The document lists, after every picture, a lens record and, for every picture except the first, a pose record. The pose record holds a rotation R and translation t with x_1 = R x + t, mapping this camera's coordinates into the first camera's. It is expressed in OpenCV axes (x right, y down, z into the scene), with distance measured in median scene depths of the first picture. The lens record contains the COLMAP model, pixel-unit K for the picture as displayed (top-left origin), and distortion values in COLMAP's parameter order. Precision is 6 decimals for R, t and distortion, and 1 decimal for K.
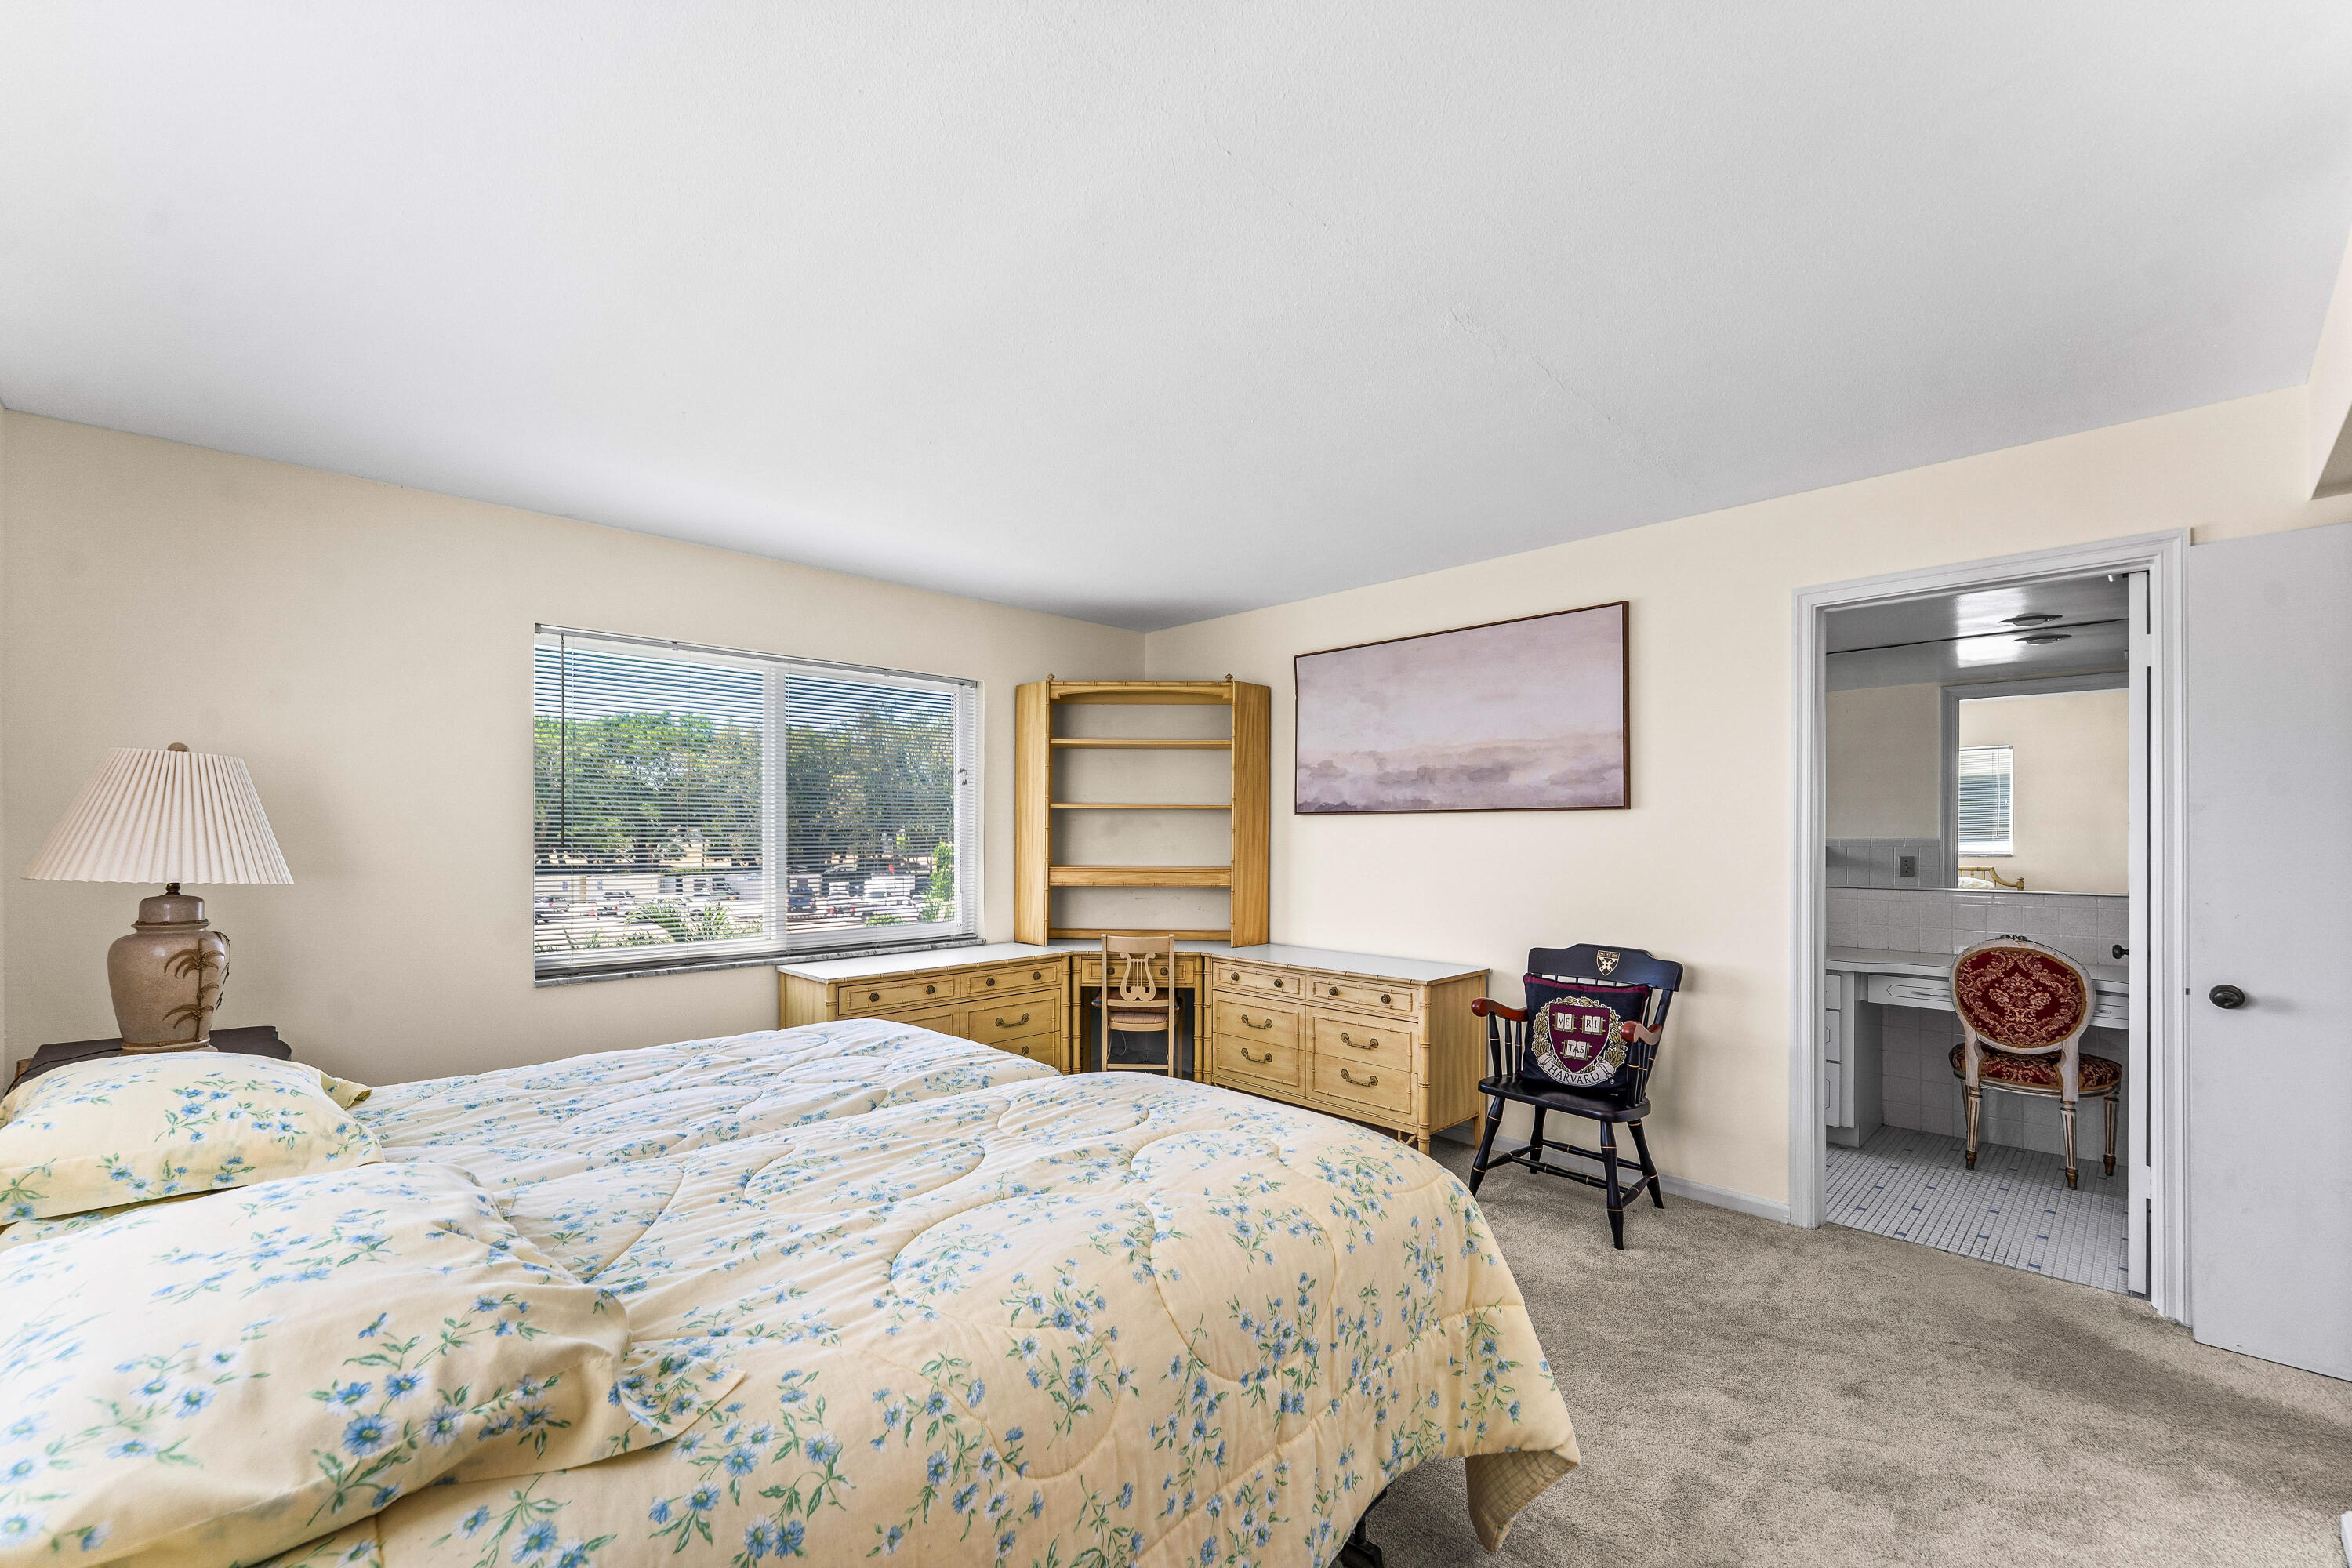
lens RADIAL K [[964.9, 0, 1175.3], [0, 964.9, 826.8], [0, 0, 1]] dist [0.001194, 0.000076]
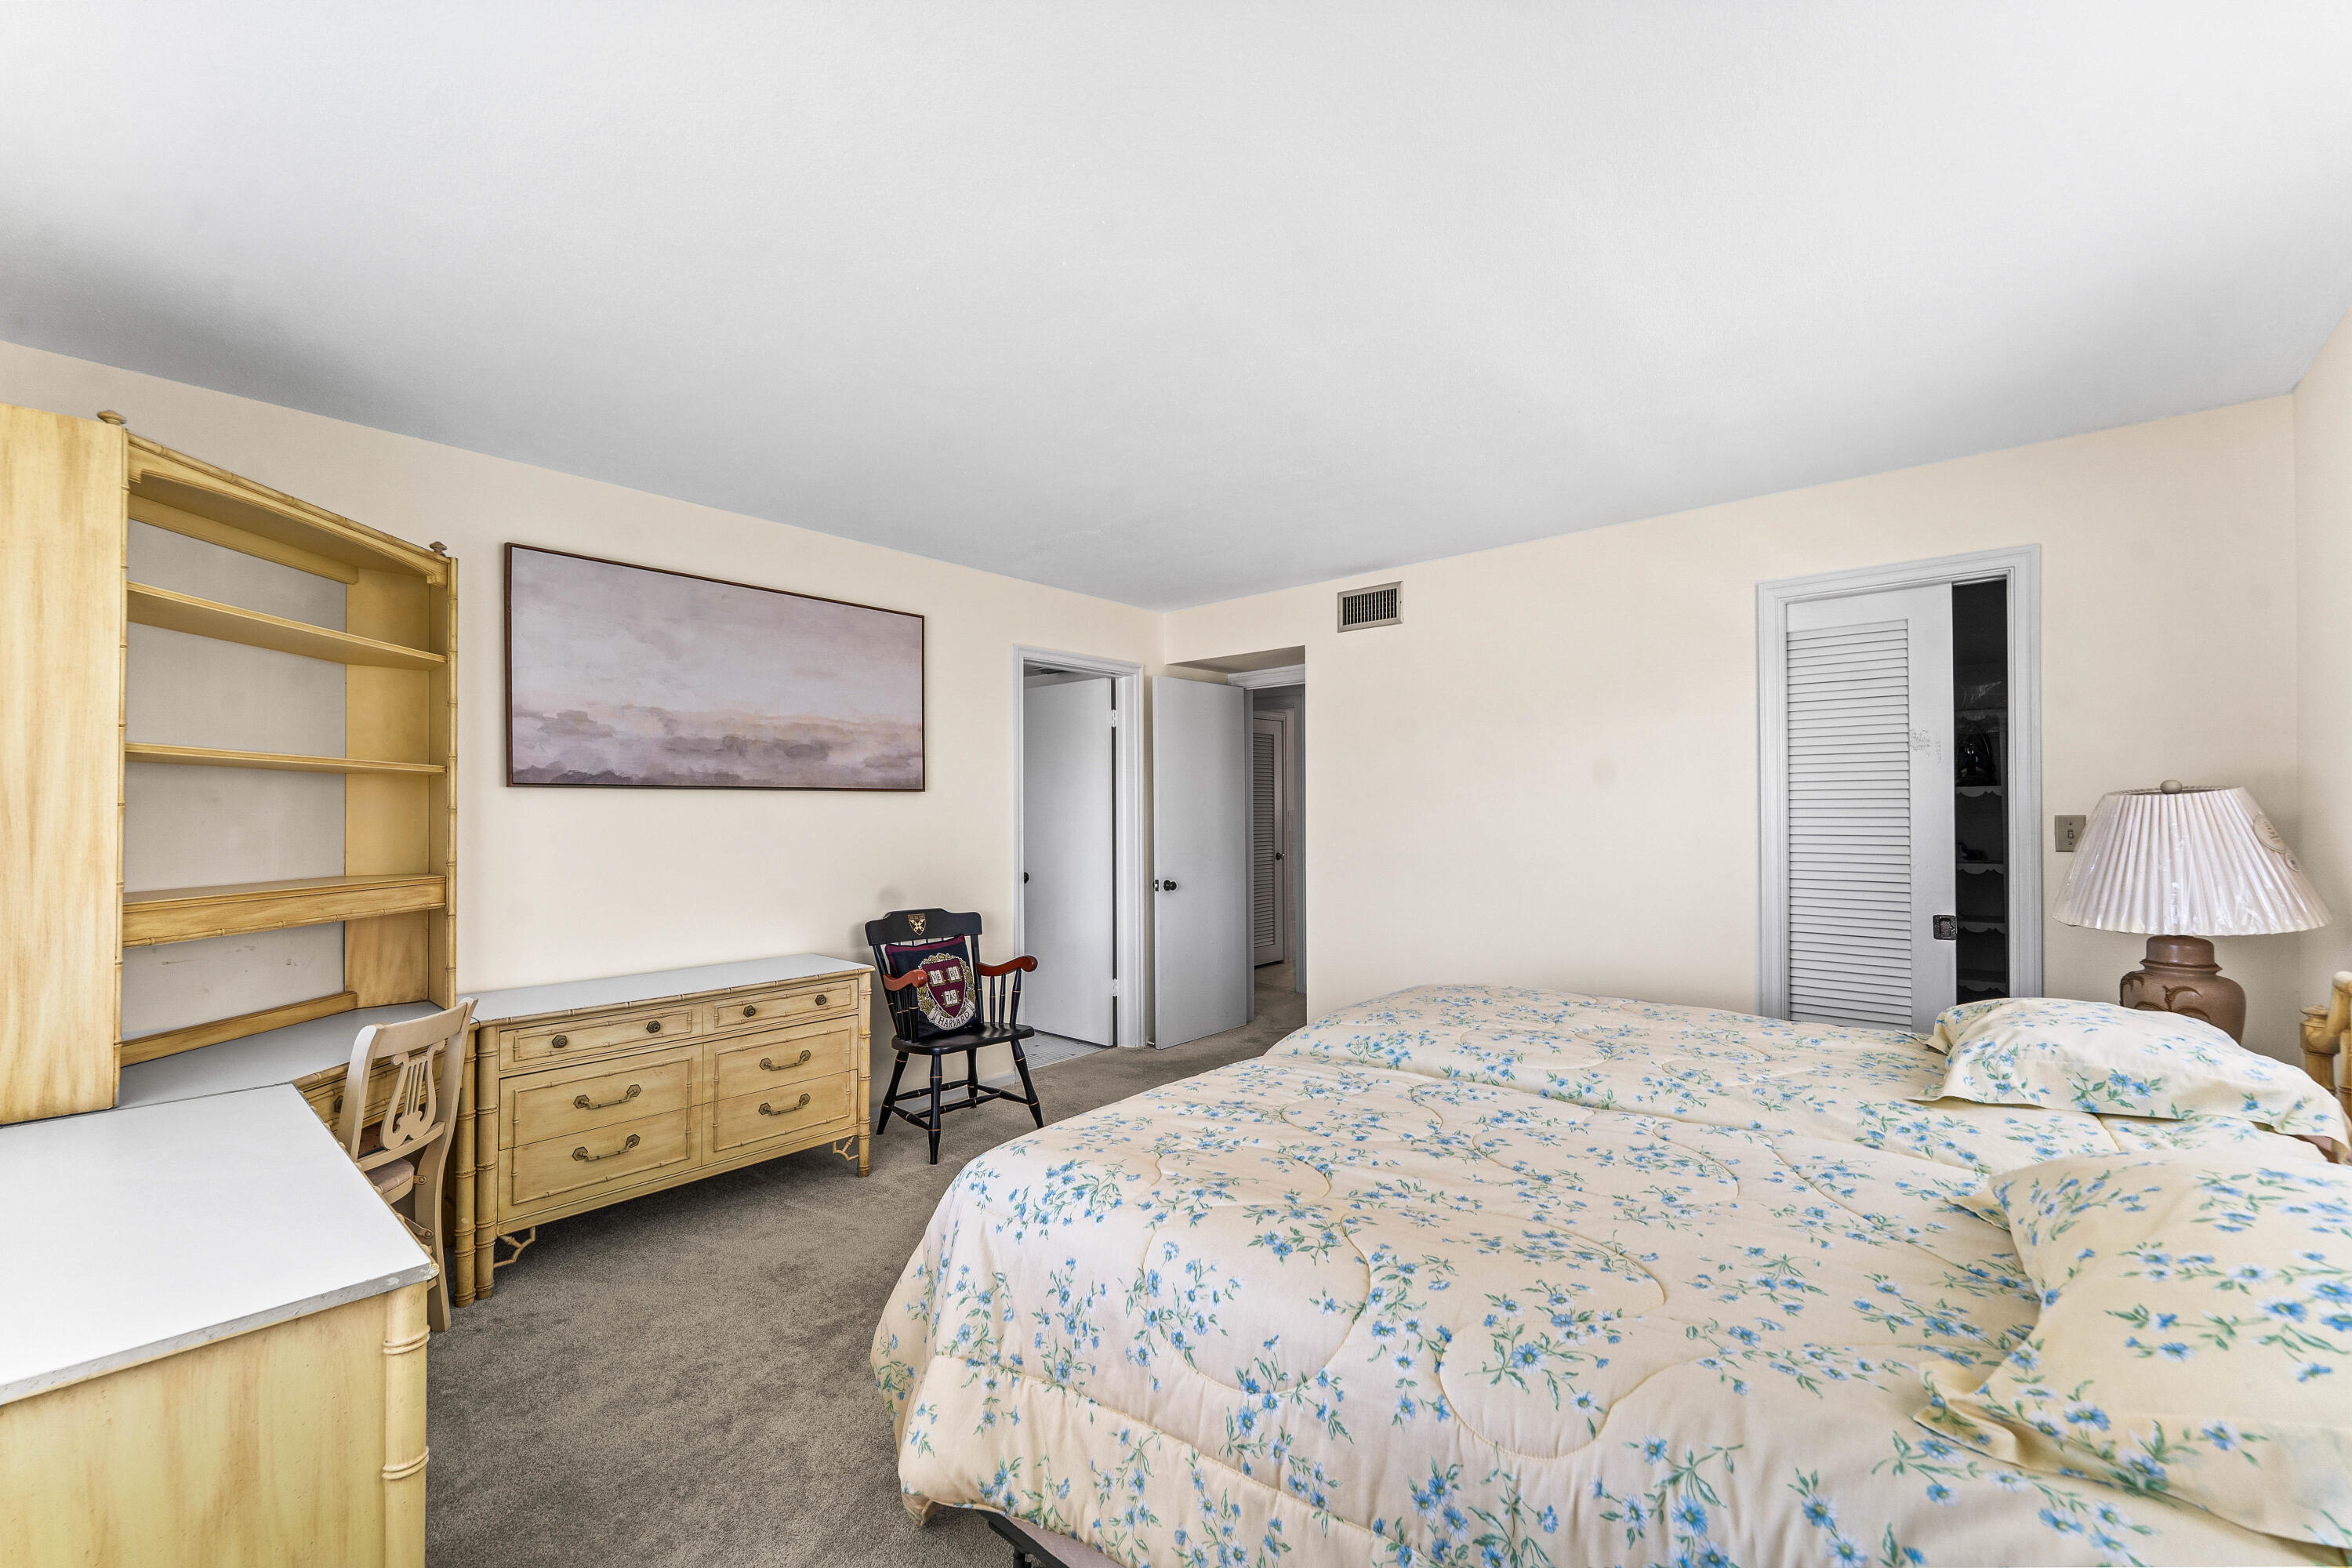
lens RADIAL K [[947.3, 0, 1147.4], [0, 947.3, 807.9], [0, 0, 1]] dist [-0.000064, -0.000052]
pose [[-0.064038, 0.005368, 0.997933, -0.658657], [0.001971, 0.999984, -0.005252, 0.007603], [-0.997946, 0.001631, -0.064048, 0.745417]]
